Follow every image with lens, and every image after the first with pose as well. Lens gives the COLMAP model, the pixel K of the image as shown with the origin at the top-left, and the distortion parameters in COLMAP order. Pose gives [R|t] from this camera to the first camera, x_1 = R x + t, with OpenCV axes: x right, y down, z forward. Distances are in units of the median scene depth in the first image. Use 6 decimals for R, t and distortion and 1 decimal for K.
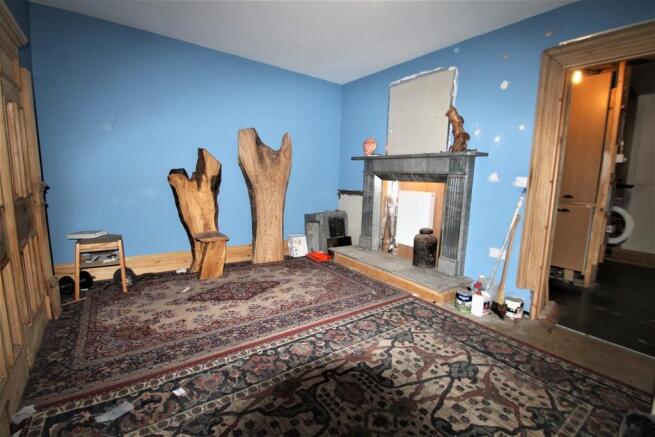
lens RADIAL K [[306.5, 0, 325.7], [0, 306.5, 206.8], [0, 0, 1]] dist [-0.011577, 0.000326]
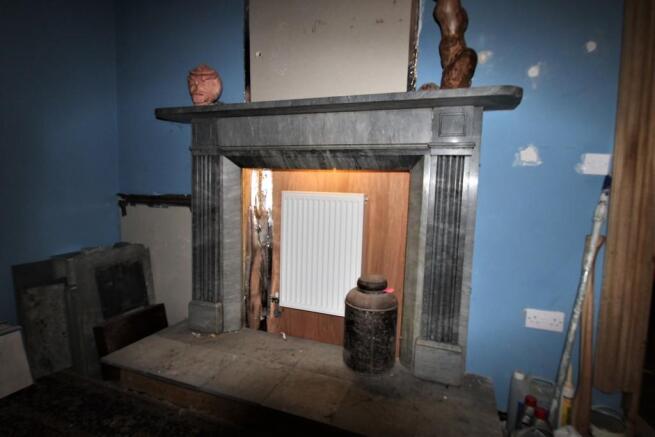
lens RADIAL K [[306.5, 0, 325.7], [0, 306.5, 206.8], [0, 0, 1]] dist [-0.011577, 0.000326]
pose [[0.800677, -0.062147, 0.595864, 0.023670], [0.062618, 0.997839, 0.019931, -0.040136], [-0.595814, 0.021354, 0.802838, 0.680750]]
